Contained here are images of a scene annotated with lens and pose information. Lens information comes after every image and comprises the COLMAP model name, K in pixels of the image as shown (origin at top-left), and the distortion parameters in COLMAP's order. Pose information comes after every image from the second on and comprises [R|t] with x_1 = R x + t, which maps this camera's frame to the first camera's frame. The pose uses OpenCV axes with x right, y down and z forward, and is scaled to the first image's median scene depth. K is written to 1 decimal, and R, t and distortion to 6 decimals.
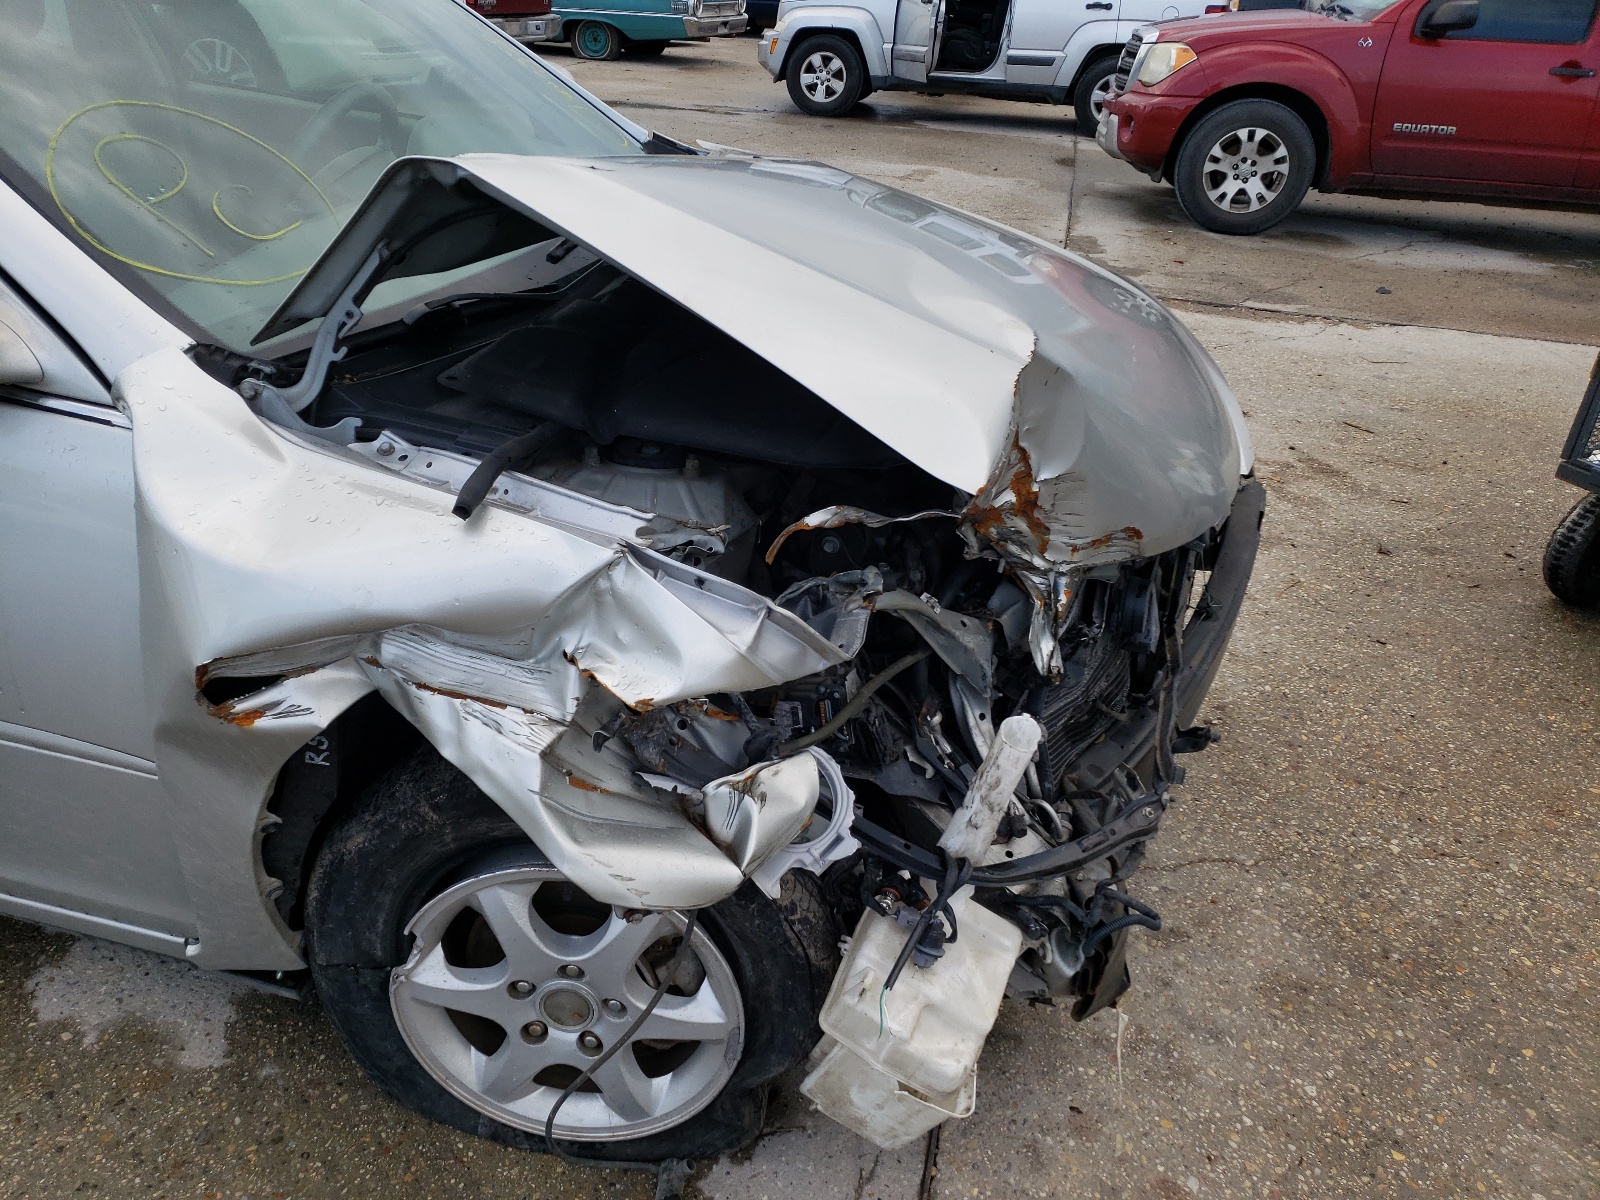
lens RADIAL K [[1233.0, 0, 799.6], [0, 1233.0, 618.7], [0, 0, 1]] dist [-0.006078, 0.003856]
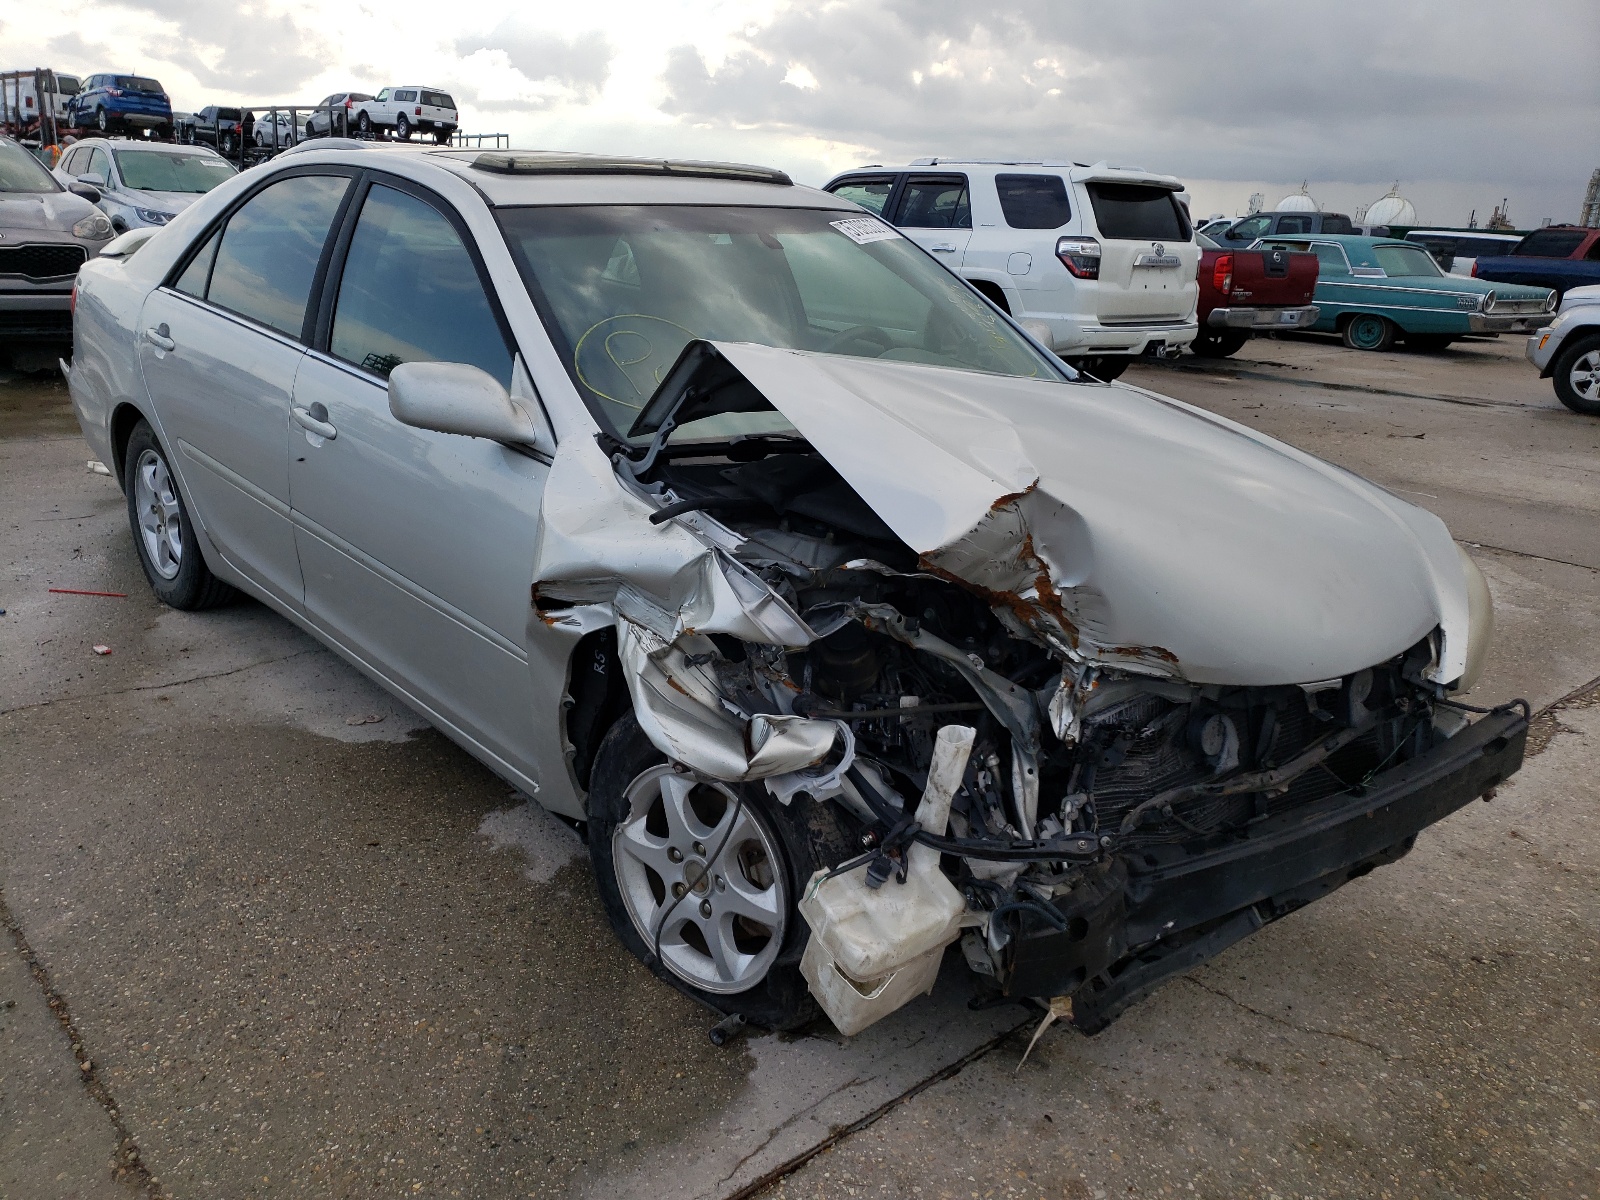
lens RADIAL K [[1203.5, 0, 800.0], [0, 1203.5, 600.0], [0, 0, 1]] dist [0.007786, 0.002423]
pose [[0.834250, 0.155521, -0.528999, 0.663034], [-0.264832, 0.954508, -0.137032, 0.163496], [0.483623, 0.254415, 0.837486, -0.272059]]
